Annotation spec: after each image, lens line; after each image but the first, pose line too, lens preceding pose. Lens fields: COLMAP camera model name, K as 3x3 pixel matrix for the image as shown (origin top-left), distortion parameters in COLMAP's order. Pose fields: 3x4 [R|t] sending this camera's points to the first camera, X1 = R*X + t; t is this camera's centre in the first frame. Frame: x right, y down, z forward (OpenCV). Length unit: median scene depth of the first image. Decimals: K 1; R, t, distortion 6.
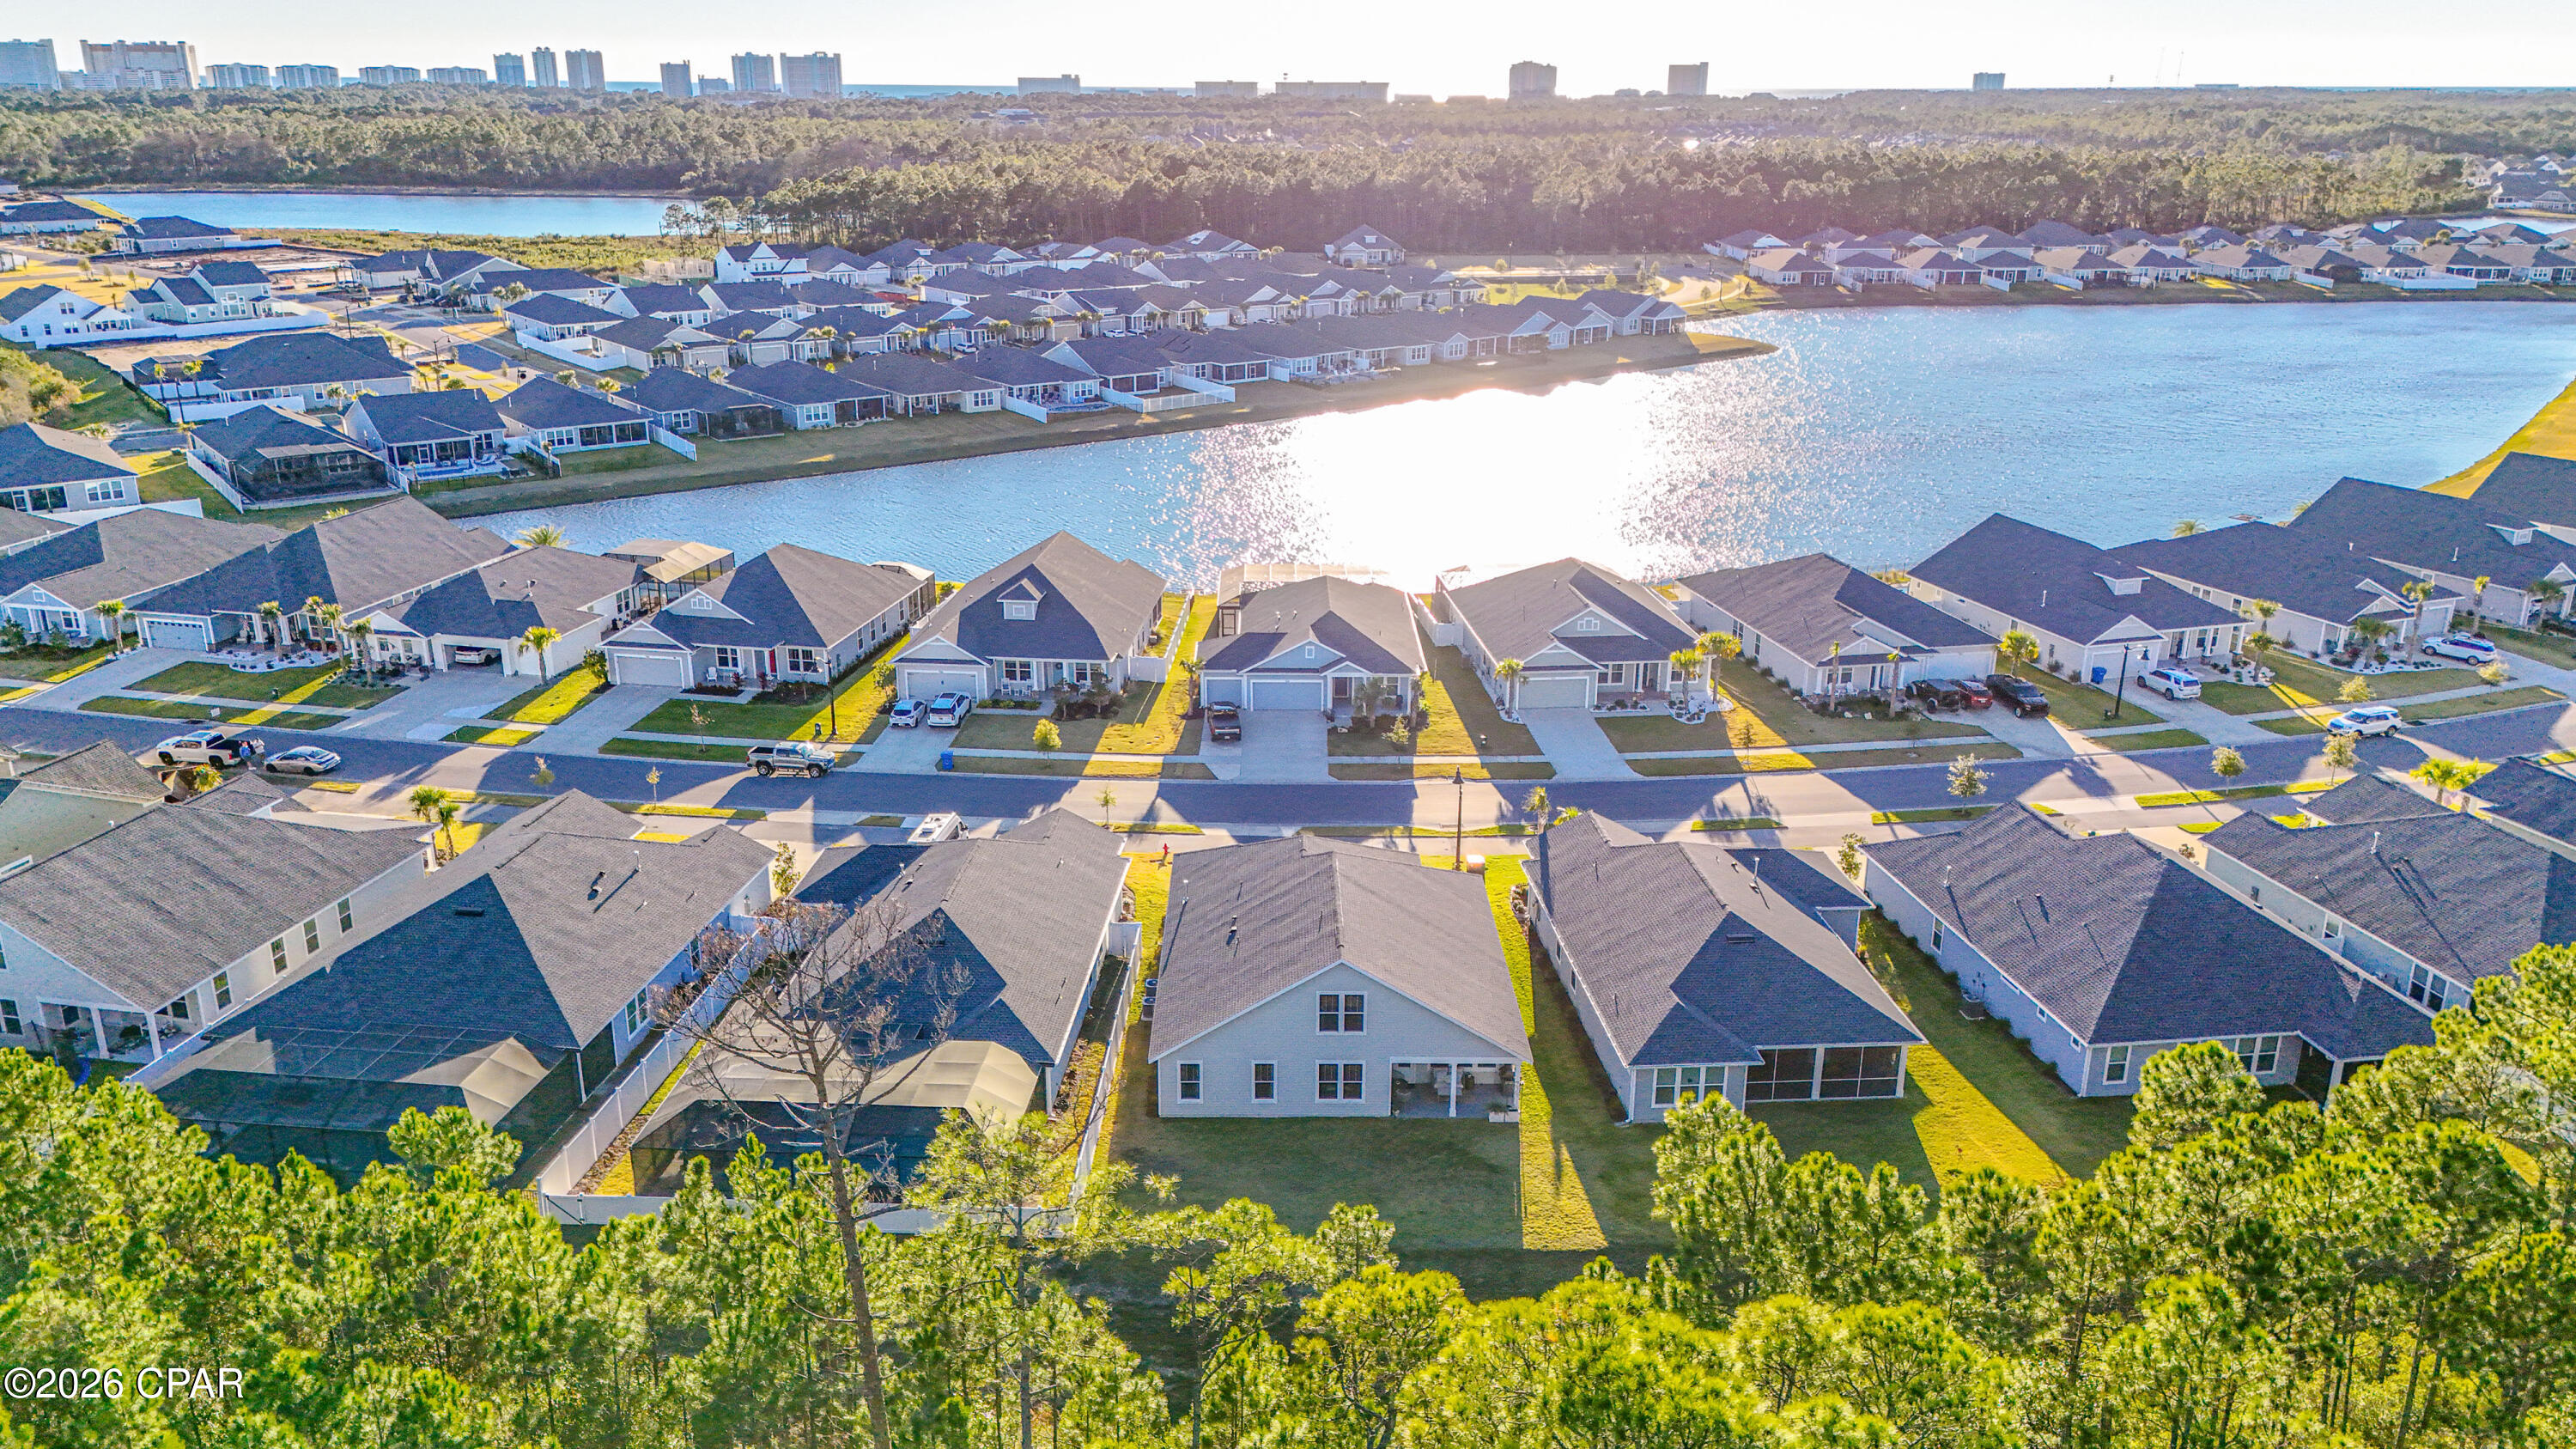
lens RADIAL K [[1889.5, 0, 1288.0], [0, 1889.5, 724.5], [0, 0, 1]] dist [0.085072, -0.062517]
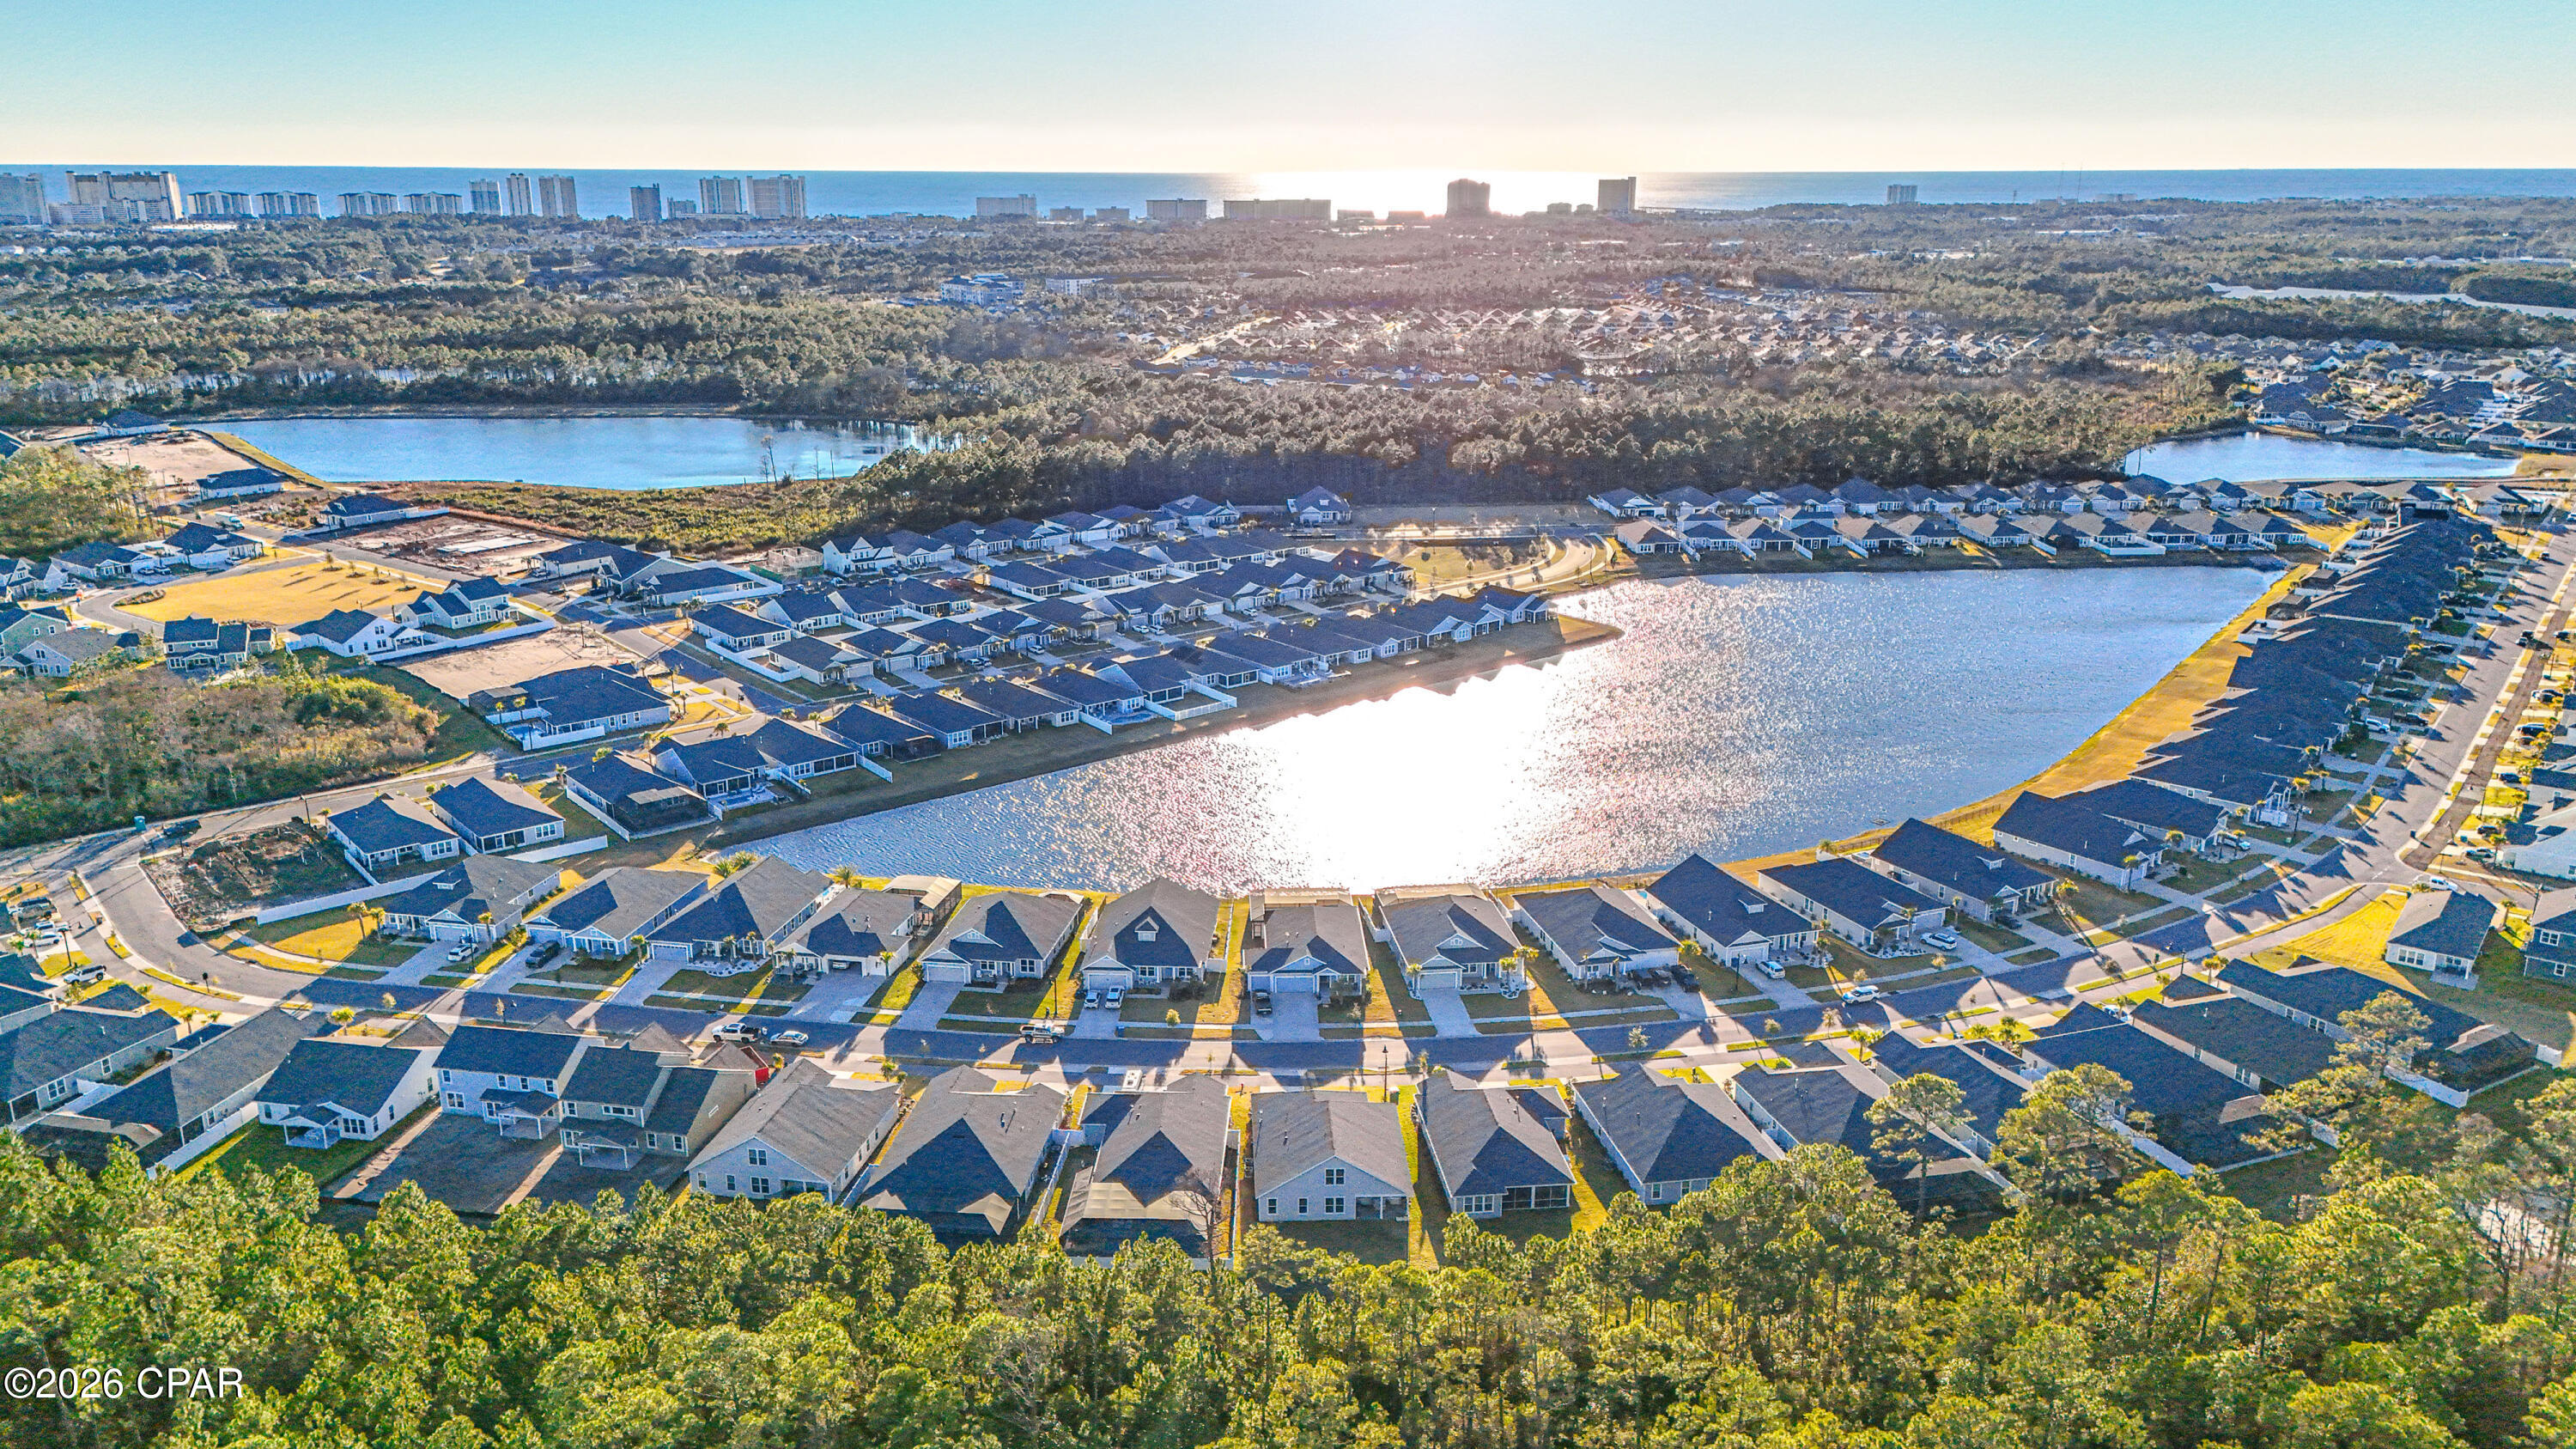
lens RADIAL K [[1855.1, 0, 1288.0], [0, 1855.1, 724.5], [0, 0, 1]] dist [0.115907, -0.117867]
pose [[0.999607, -0.011726, 0.025455, -0.050023], [0.012865, 0.998901, -0.045062, -0.186134], [-0.024898, 0.045372, 0.998660, -0.825193]]
